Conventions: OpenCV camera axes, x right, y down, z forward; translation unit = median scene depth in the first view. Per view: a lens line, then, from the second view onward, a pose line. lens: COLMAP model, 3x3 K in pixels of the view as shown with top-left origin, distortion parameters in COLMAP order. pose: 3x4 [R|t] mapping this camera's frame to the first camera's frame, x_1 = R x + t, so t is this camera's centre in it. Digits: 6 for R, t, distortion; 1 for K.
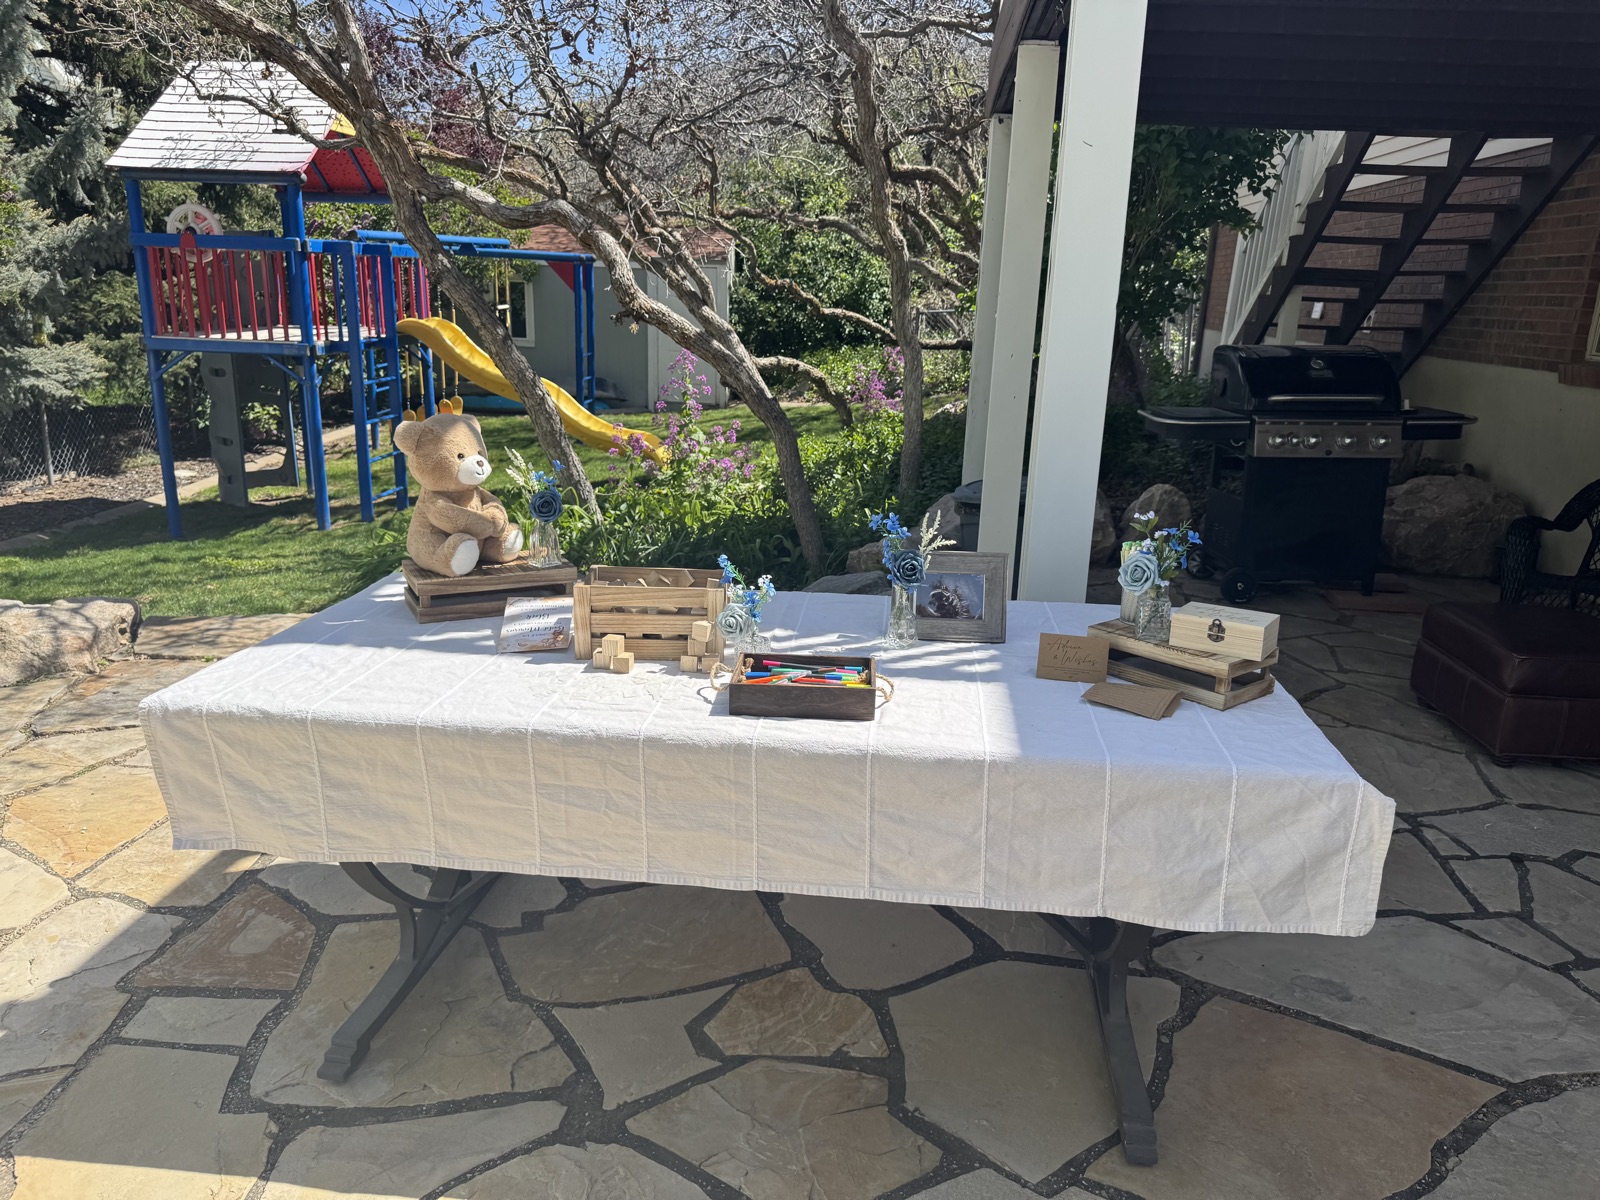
lens RADIAL K [[1133.0, 0, 800.0], [0, 1133.0, 600.0], [0, 0, 1]] dist [-0.001221, 0.000093]
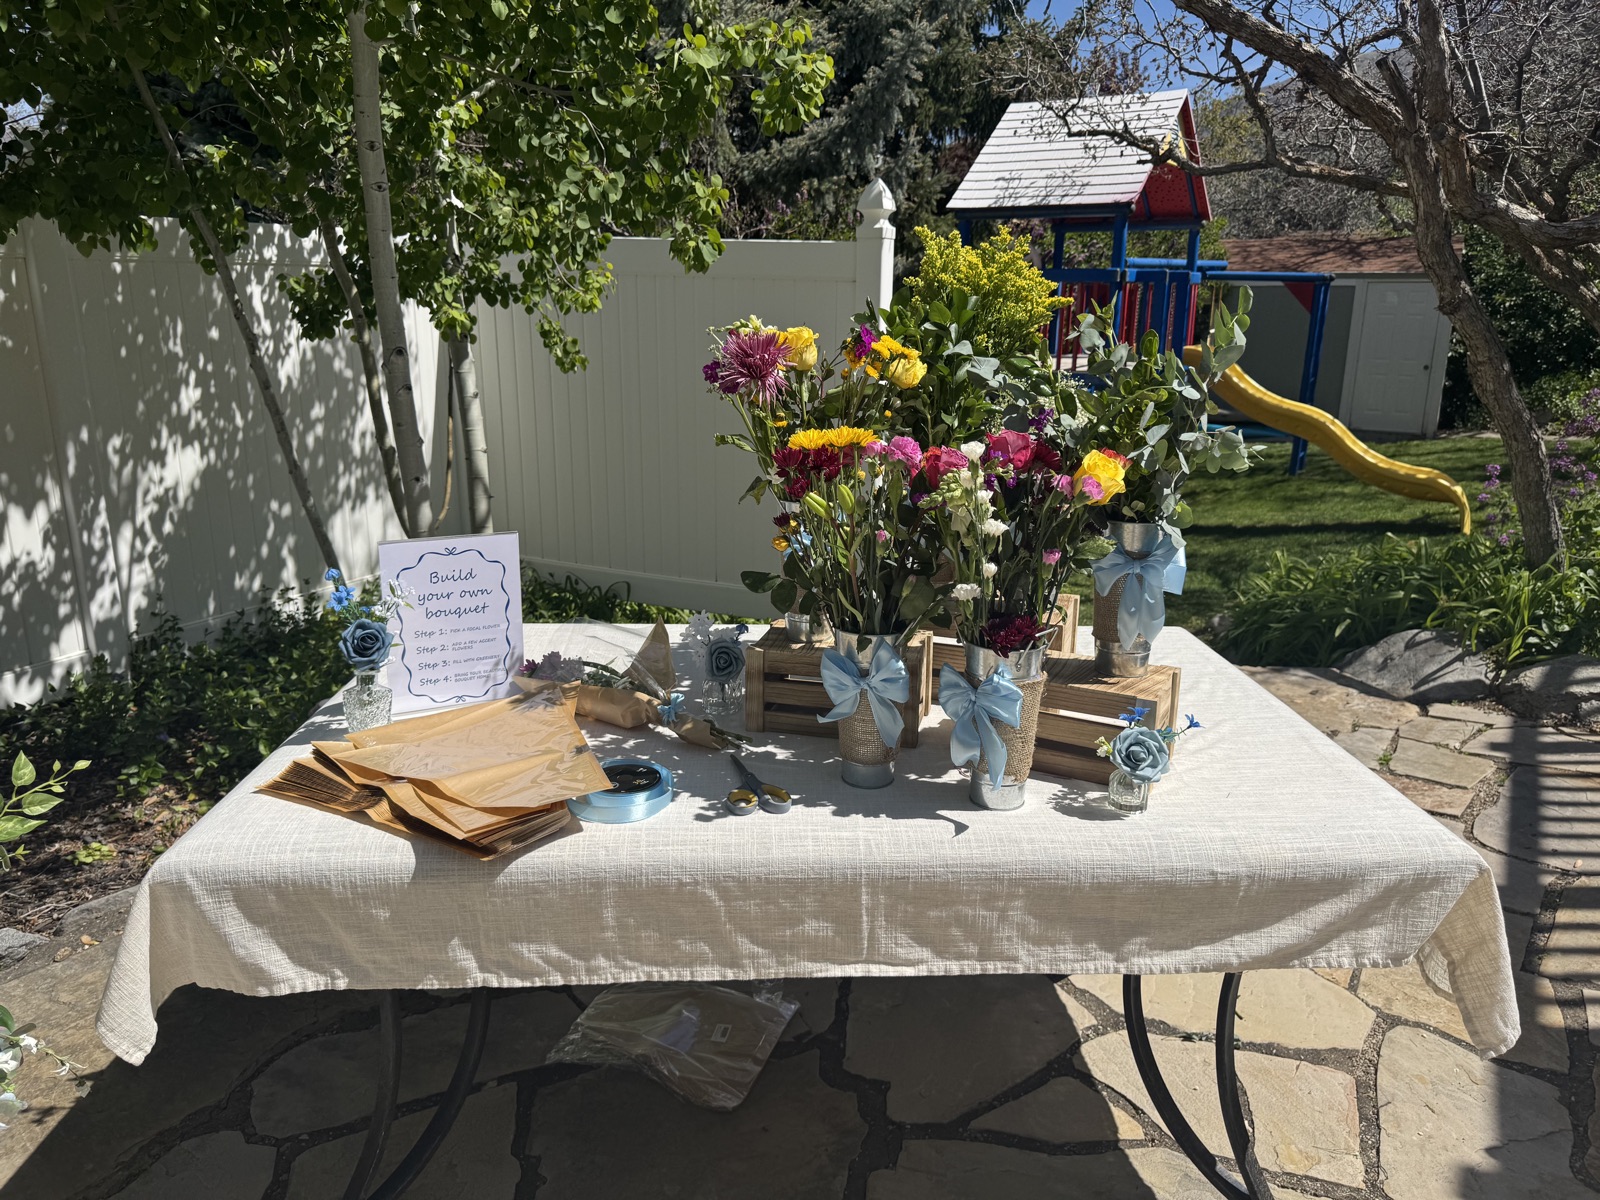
lens RADIAL K [[1125.4, 0, 800.0], [0, 1125.4, 600.0], [0, 0, 1]] dist [-0.032951, 0.000698]
pose [[0.903125, 0.077432, -0.422337, -0.264356], [-0.083062, 0.996531, 0.005086, -0.012773], [0.421266, 0.030487, 0.906424, 0.004487]]
